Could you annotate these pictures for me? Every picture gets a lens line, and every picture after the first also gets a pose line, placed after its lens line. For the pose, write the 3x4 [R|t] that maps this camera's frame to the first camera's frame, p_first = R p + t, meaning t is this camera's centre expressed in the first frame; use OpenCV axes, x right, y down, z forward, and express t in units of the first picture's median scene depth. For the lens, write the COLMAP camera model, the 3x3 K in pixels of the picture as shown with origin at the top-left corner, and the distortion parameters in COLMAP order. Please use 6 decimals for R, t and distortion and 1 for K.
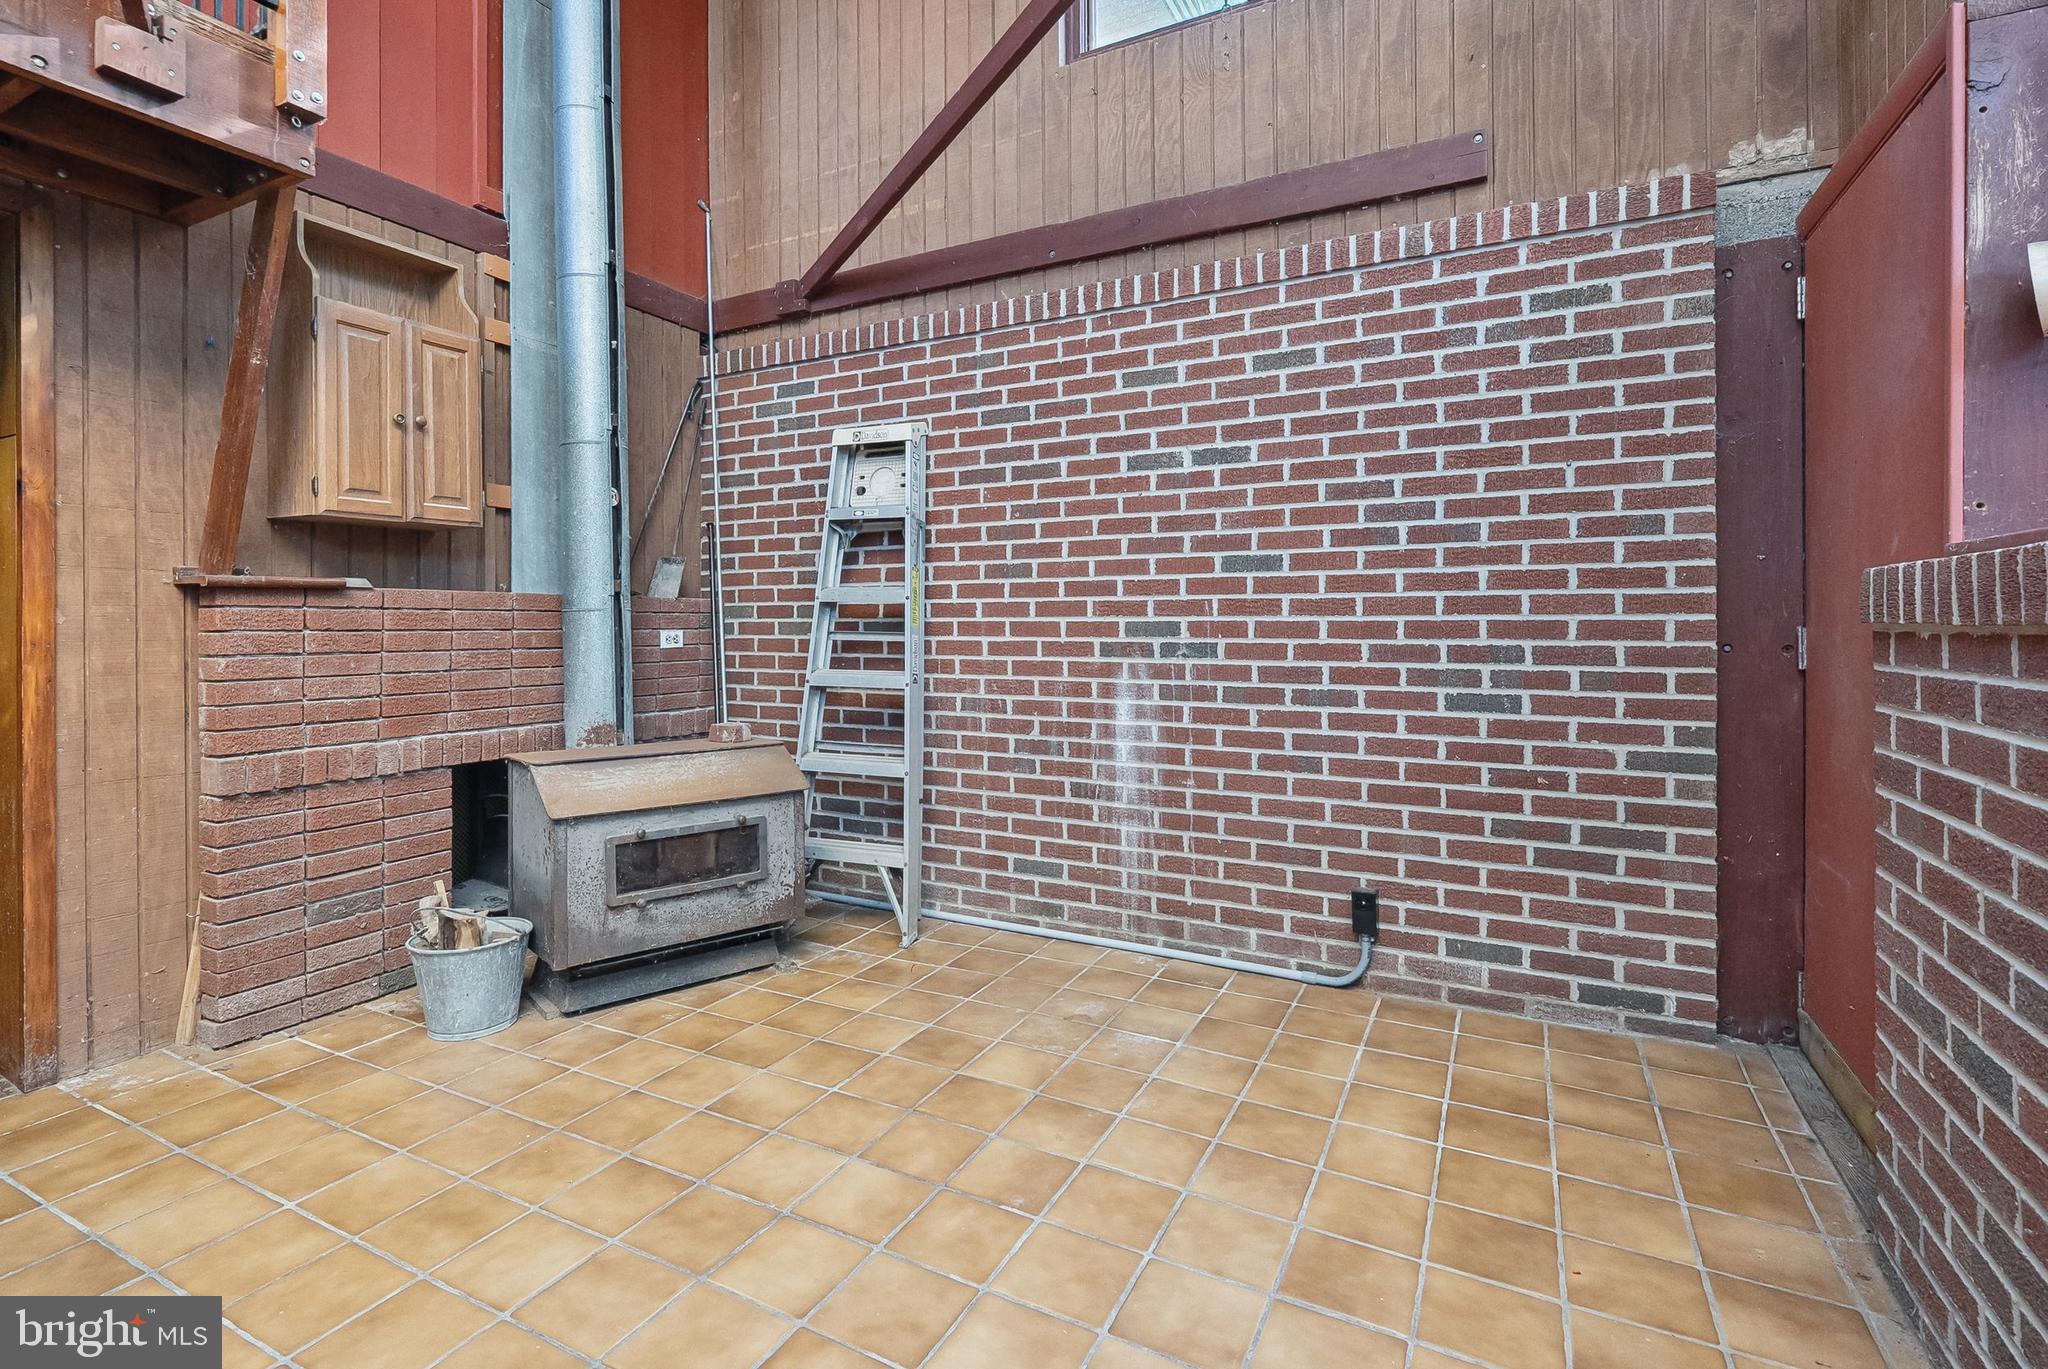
lens RADIAL K [[990.9, 0, 997.5], [0, 990.9, 617.4], [0, 0, 1]] dist [-0.002475, 0.000194]
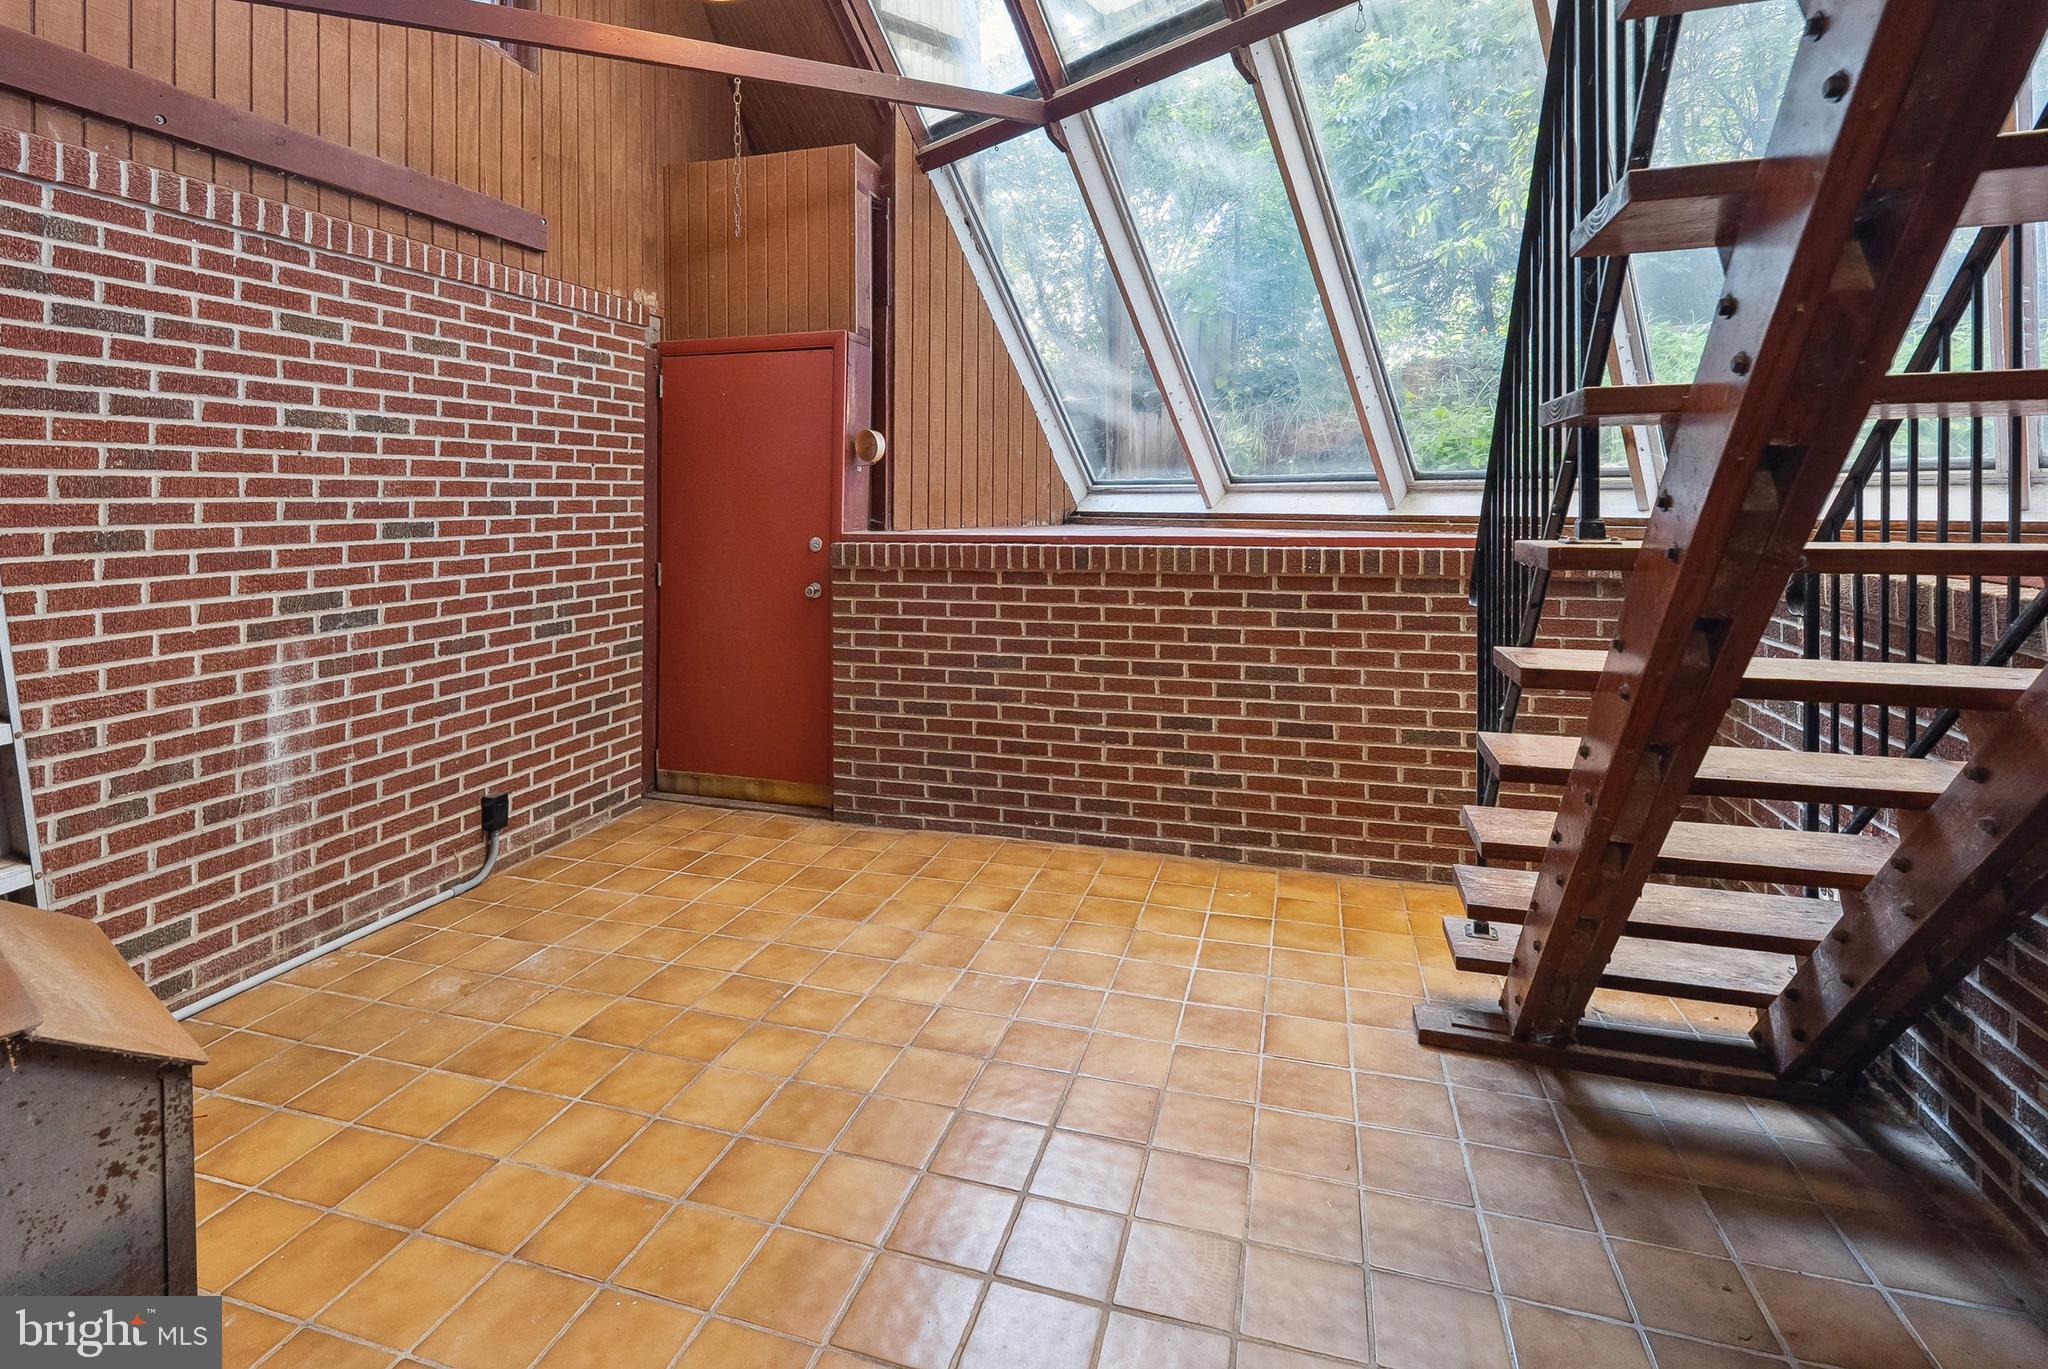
lens RADIAL K [[927.5, 0, 1020.1], [0, 927.5, 501.9], [0, 0, 1]] dist [-0.001783, -0.000844]
pose [[-0.185173, 0.003831, 0.982698, -0.842196], [0.002162, 0.999992, -0.003491, -0.080037], [-0.982704, 0.001478, -0.185180, 0.541315]]
